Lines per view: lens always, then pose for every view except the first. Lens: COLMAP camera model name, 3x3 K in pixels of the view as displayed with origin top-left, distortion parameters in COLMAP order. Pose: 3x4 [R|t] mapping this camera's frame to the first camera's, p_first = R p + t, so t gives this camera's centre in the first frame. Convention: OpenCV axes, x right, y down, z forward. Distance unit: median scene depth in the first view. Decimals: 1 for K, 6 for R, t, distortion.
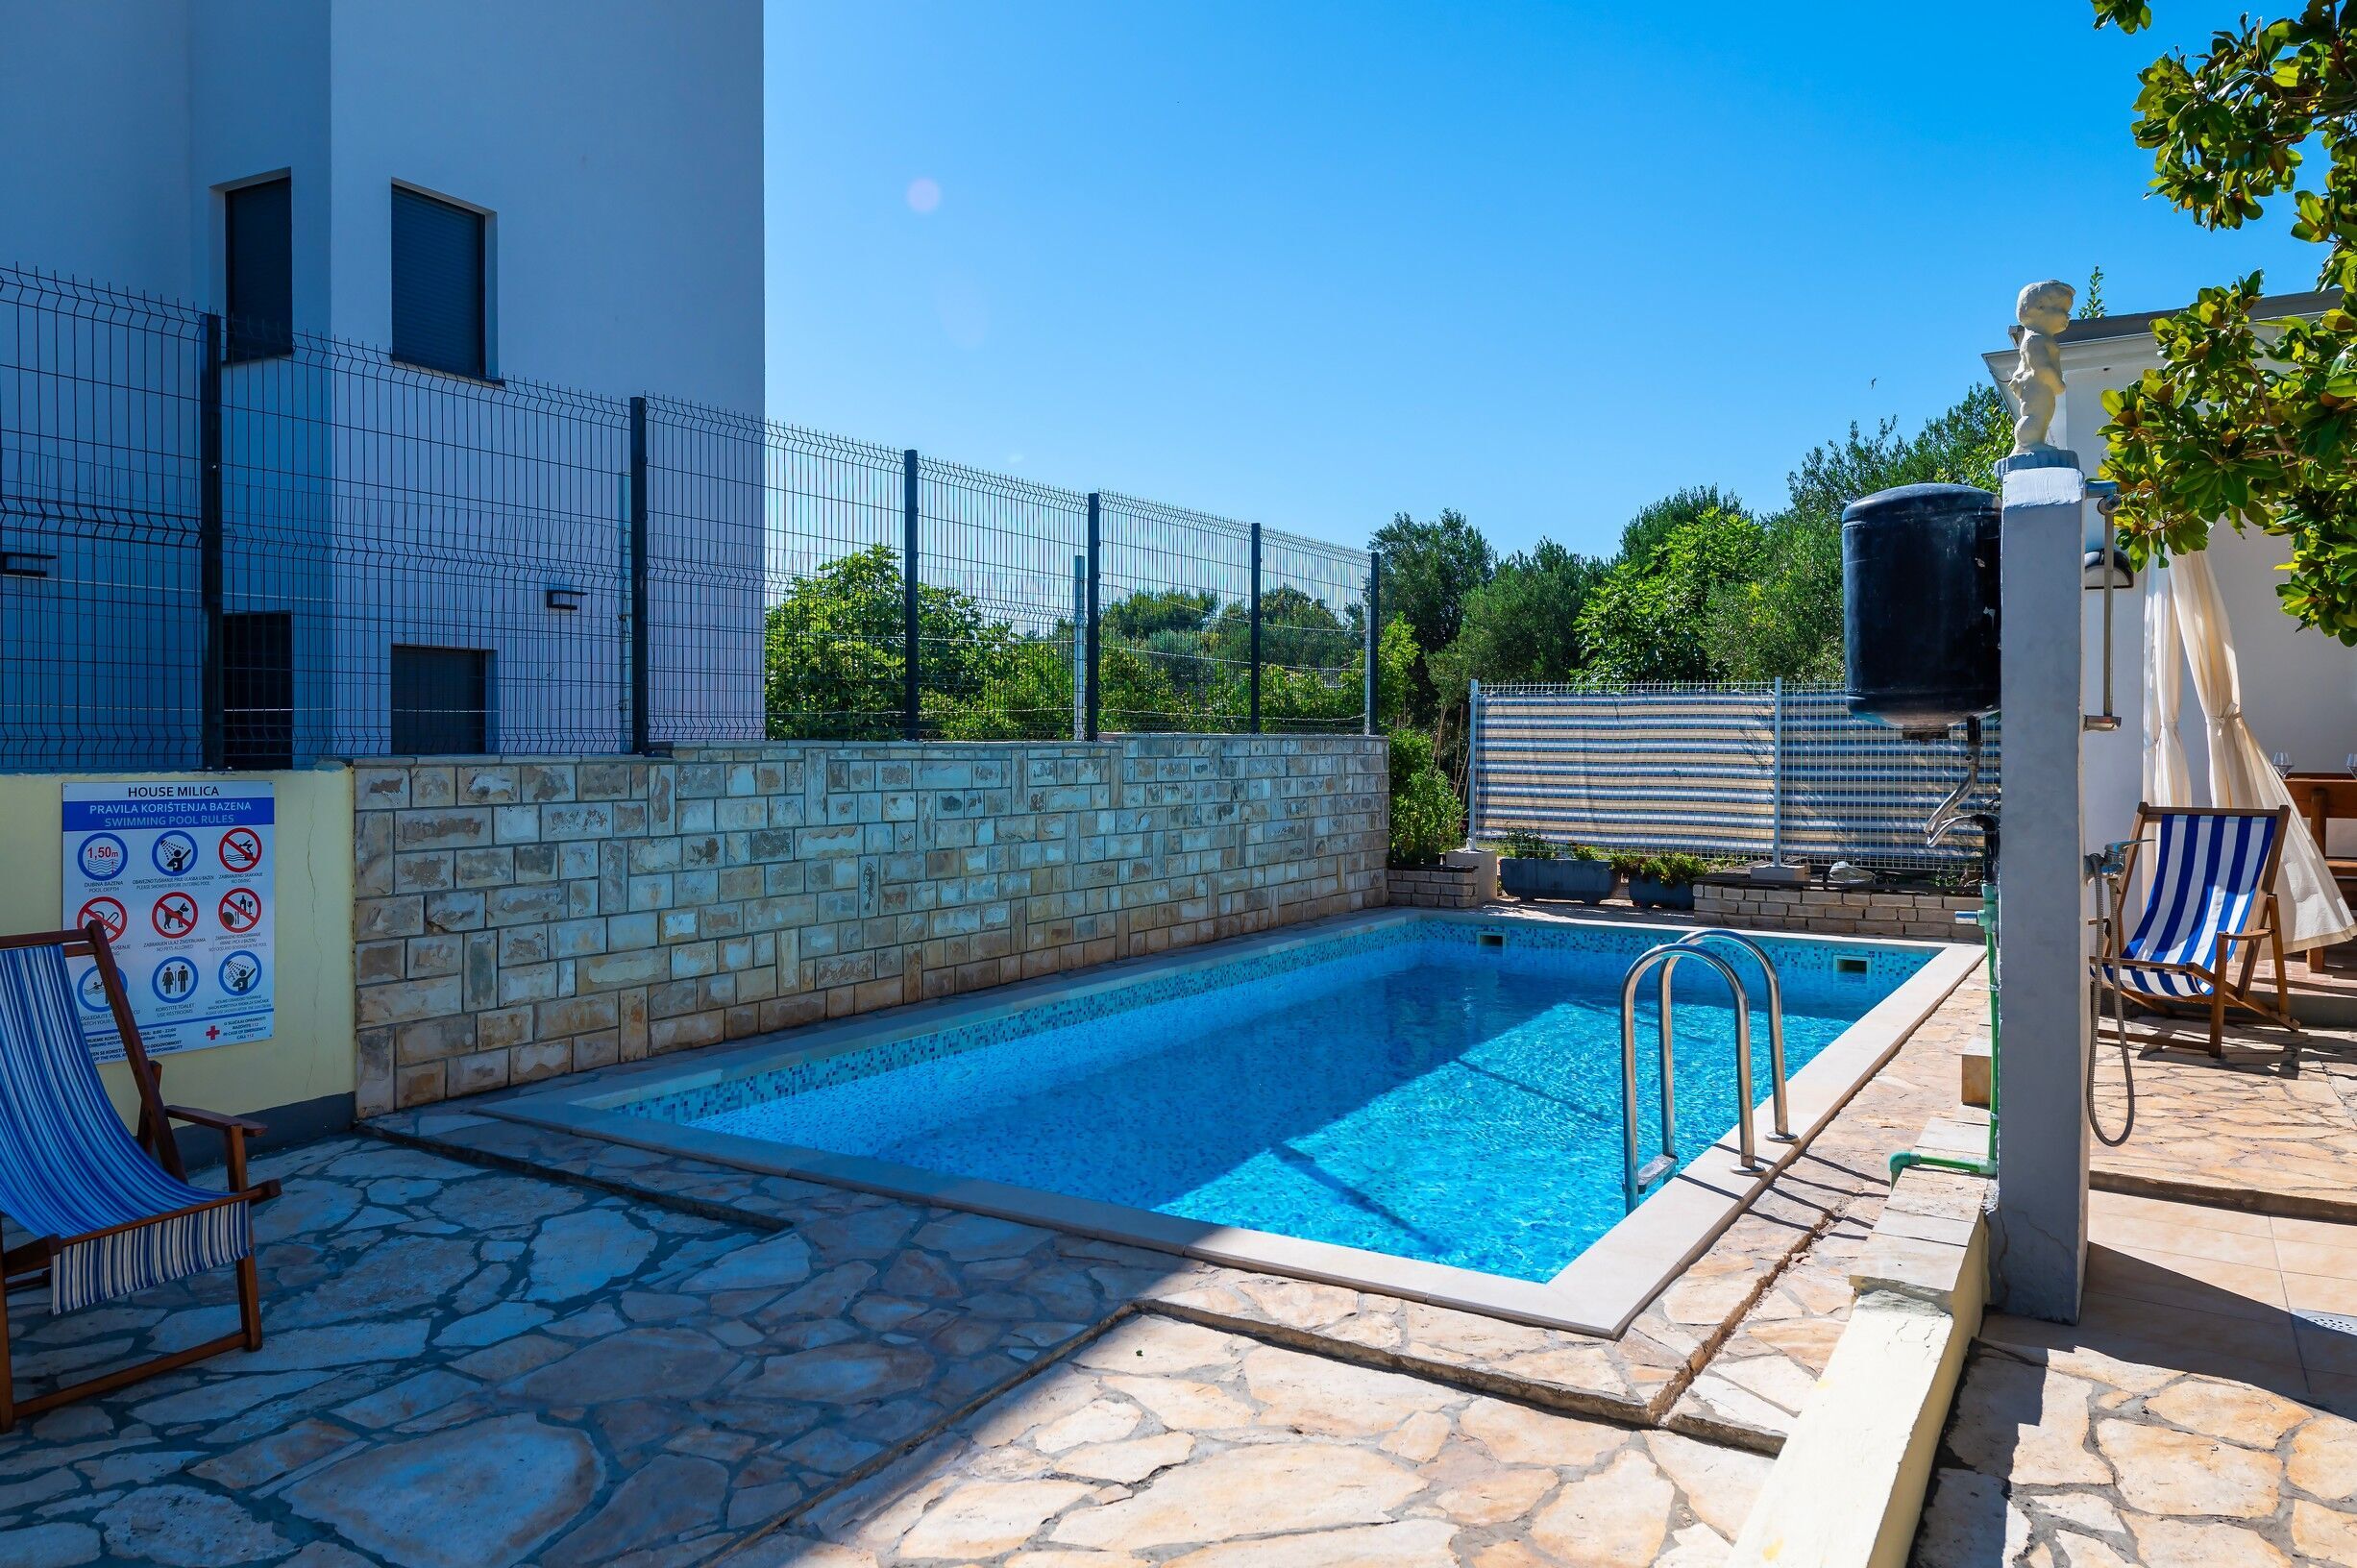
lens RADIAL K [[1707.4, 0, 1091.9], [0, 1707.4, 780.7], [0, 0, 1]] dist [0.032858, -0.050125]
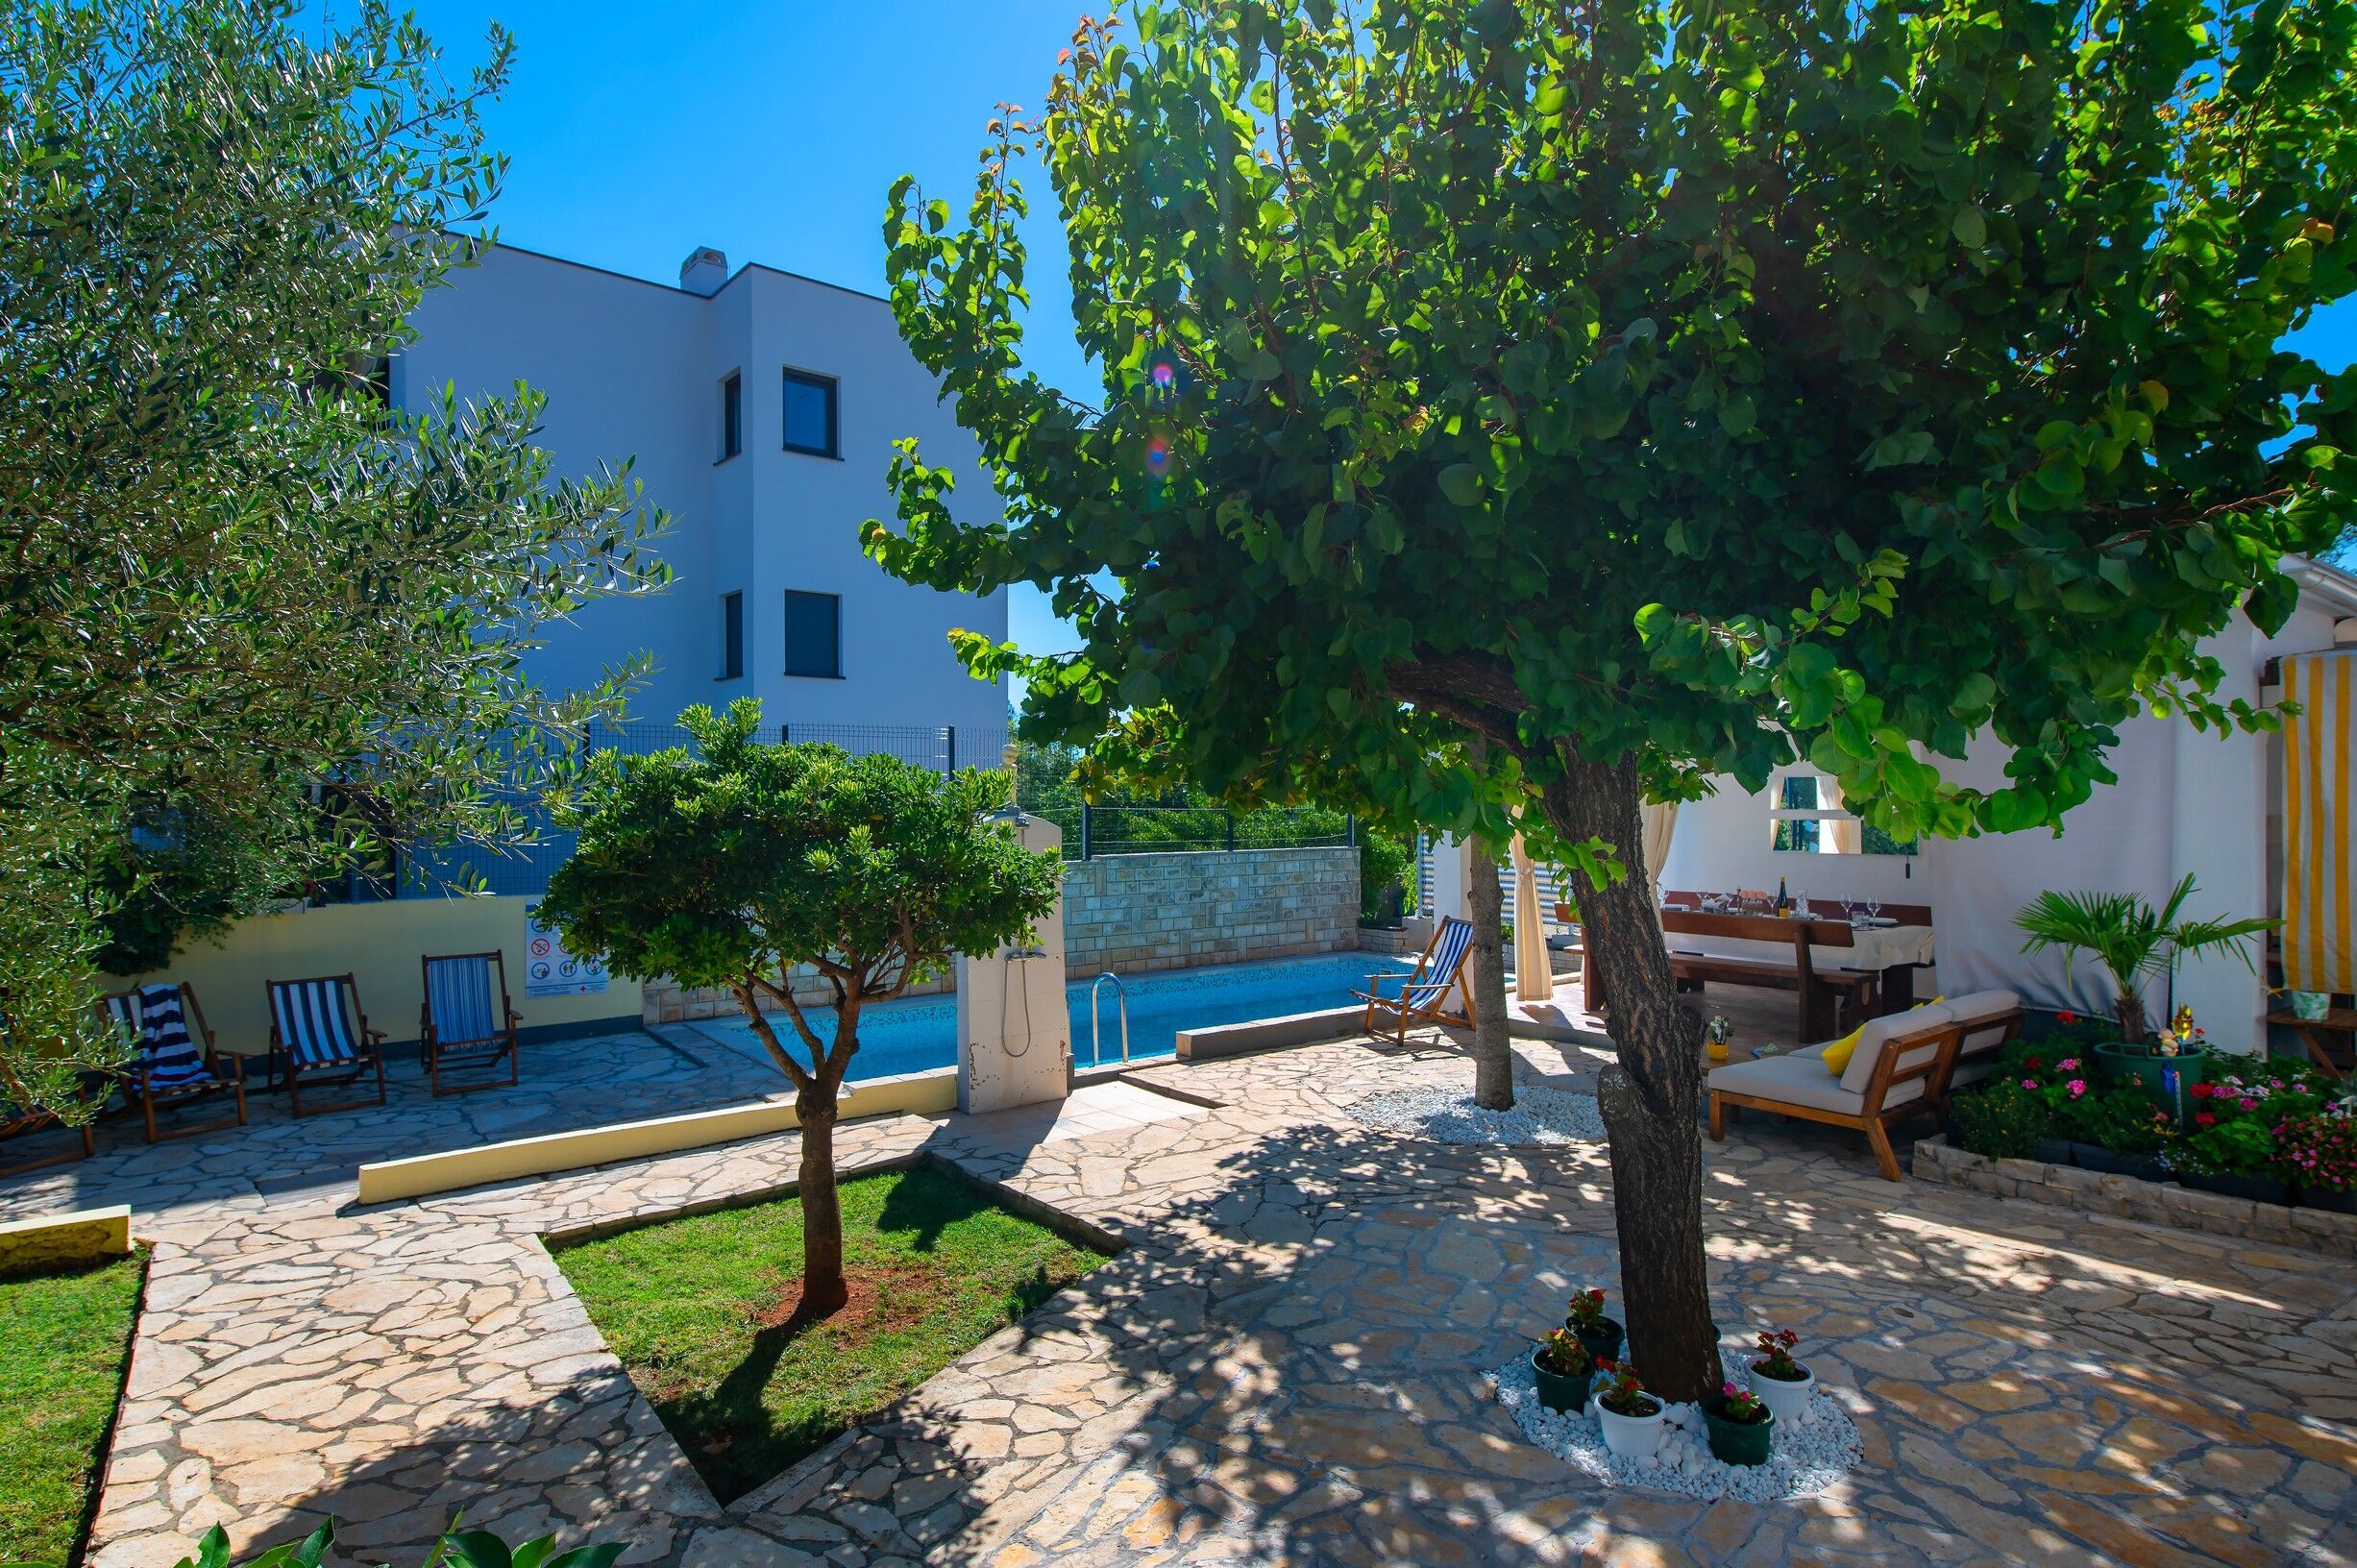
lens RADIAL K [[1377.9, 0, 1178.5], [0, 1377.9, 784.0], [0, 0, 1]] dist [0.027110, -0.017587]
pose [[0.931622, -0.007349, -0.363355, 0.616478], [-0.002182, 0.999664, -0.025812, -0.064867], [0.363423, 0.024840, 0.931293, -0.376190]]
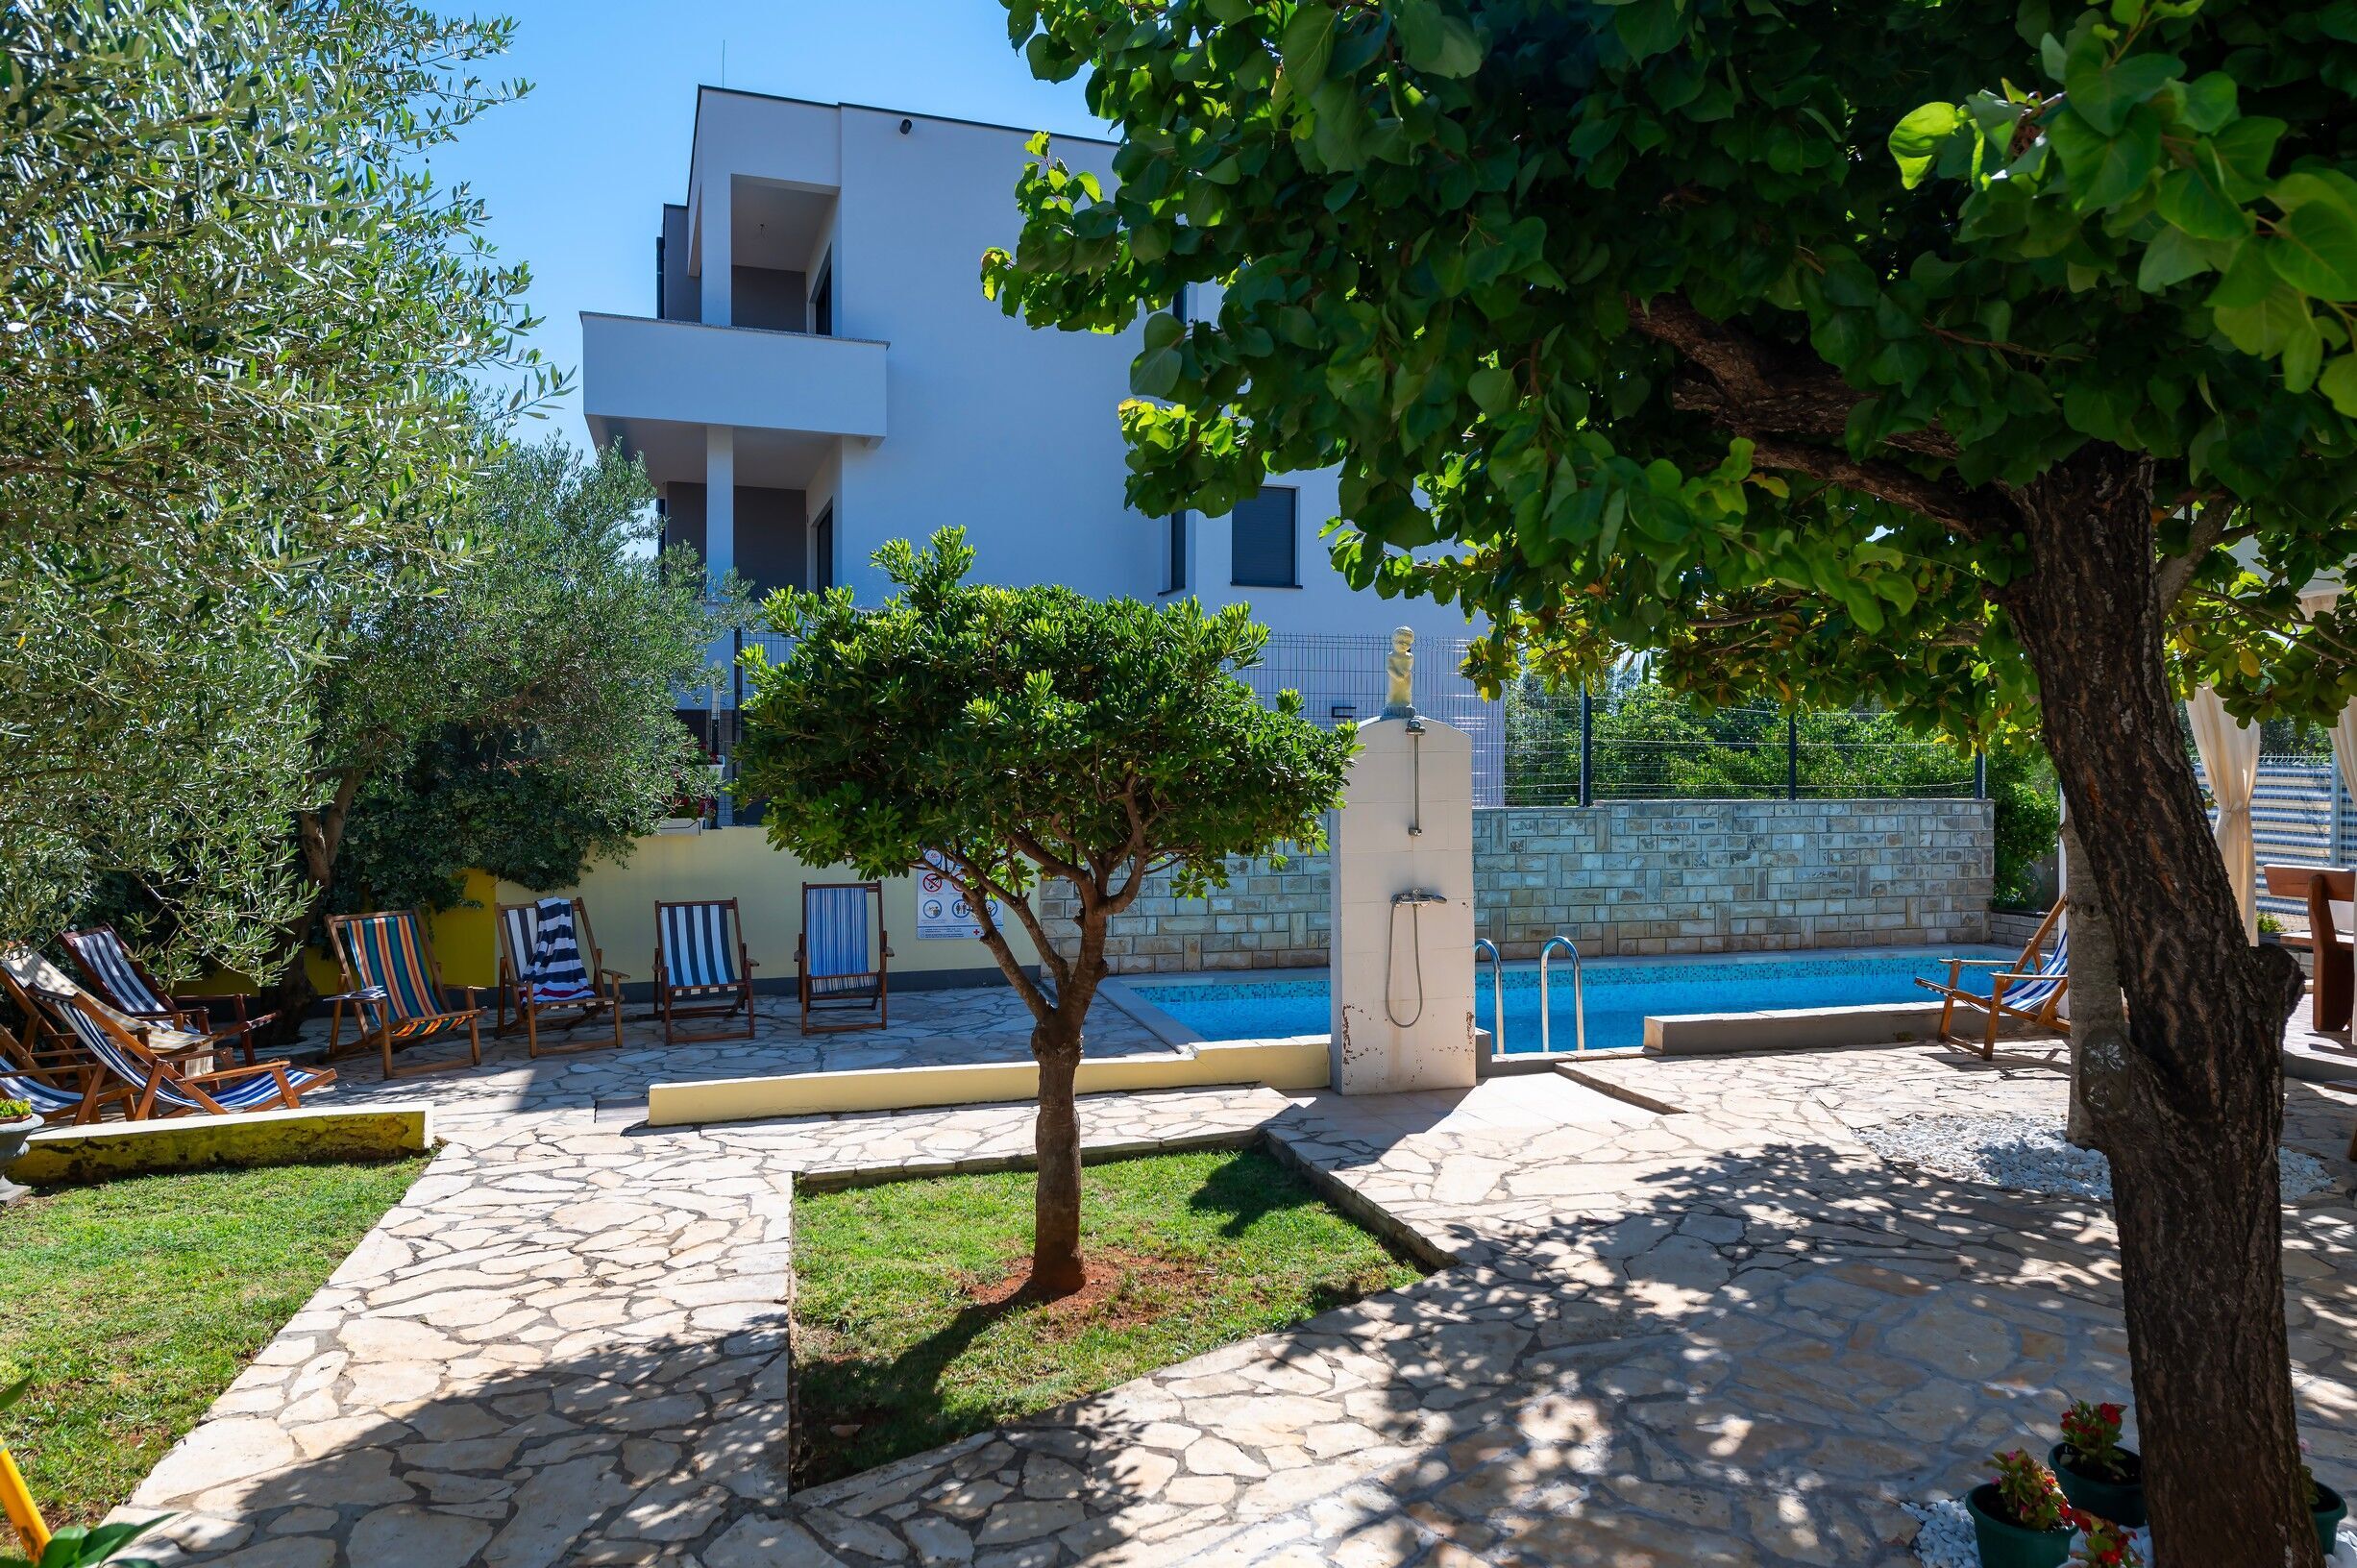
lens RADIAL K [[1643.7, 0, 1178.5], [0, 1643.7, 784.0], [0, 0, 1]] dist [0.045025, -0.046422]
pose [[0.735137, 0.009202, -0.677856, 0.667014], [-0.014494, 0.999893, -0.002145, -0.032410], [0.677763, 0.011402, 0.735192, -0.273461]]
